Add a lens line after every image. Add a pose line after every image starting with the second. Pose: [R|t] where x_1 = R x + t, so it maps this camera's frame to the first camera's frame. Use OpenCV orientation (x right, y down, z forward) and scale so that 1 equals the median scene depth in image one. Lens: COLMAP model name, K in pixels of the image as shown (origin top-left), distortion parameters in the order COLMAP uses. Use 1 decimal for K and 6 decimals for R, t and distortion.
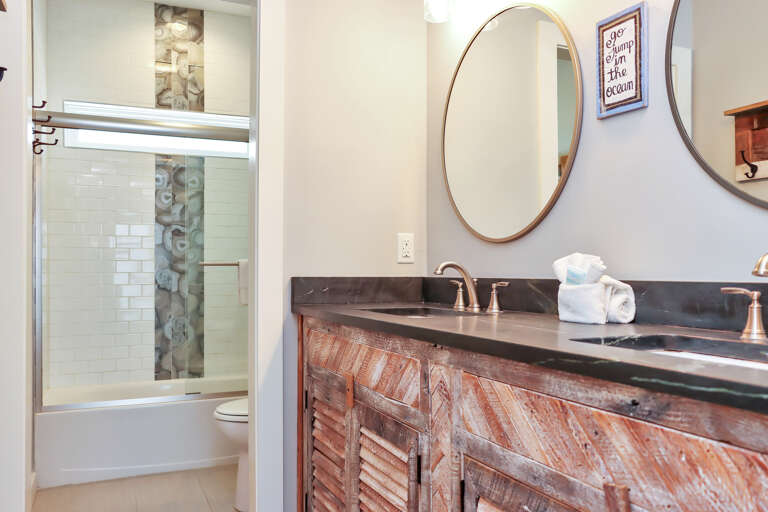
lens RADIAL K [[640.6, 0, 381.9], [0, 640.6, 256.2], [0, 0, 1]] dist [-0.016631, 0.003198]
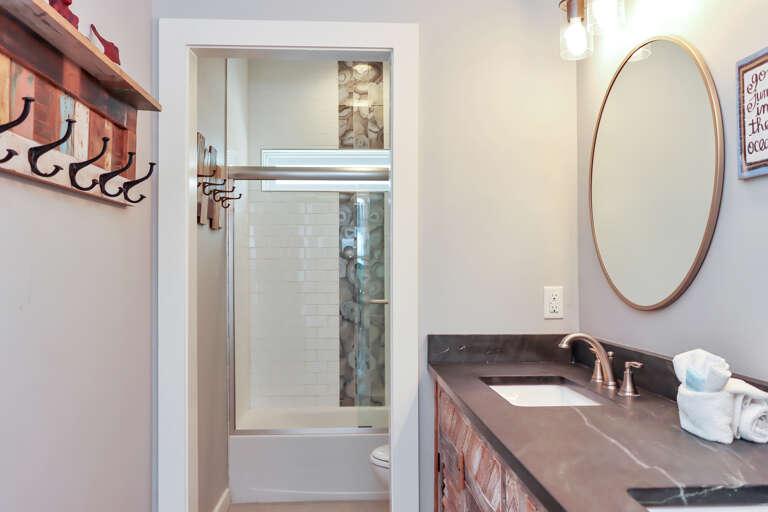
lens RADIAL K [[640.6, 0, 378.7], [0, 640.6, 251.5], [0, 0, 1]] dist [-0.016631, 0.003198]
pose [[0.936049, -0.010683, -0.351708, 0.079420], [0.006521, 0.999894, -0.013018, -0.047599], [0.351810, 0.009892, 0.936019, 0.030338]]
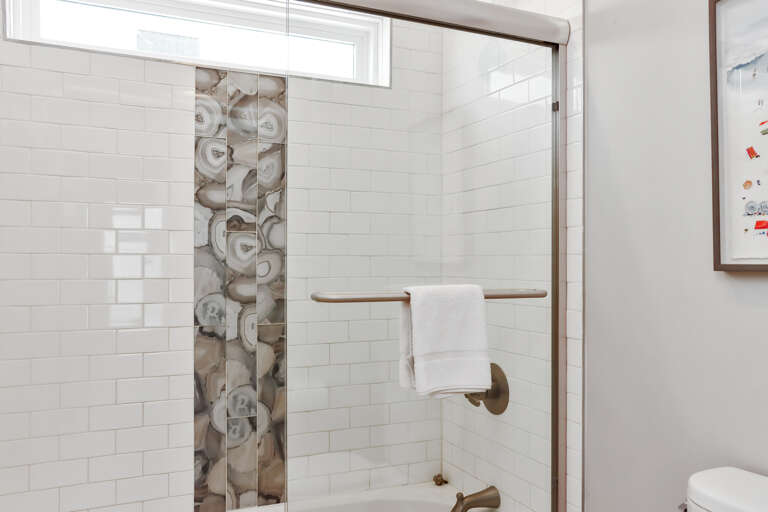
lens RADIAL K [[640.6, 0, 382.0], [0, 640.6, 256.5], [0, 0, 1]] dist [-0.016631, 0.003198]
pose [[0.999857, 0.003973, 0.016456, -0.215670], [-0.004135, 0.999943, 0.009834, -0.016120], [-0.016416, -0.009900, 0.999816, 0.494812]]
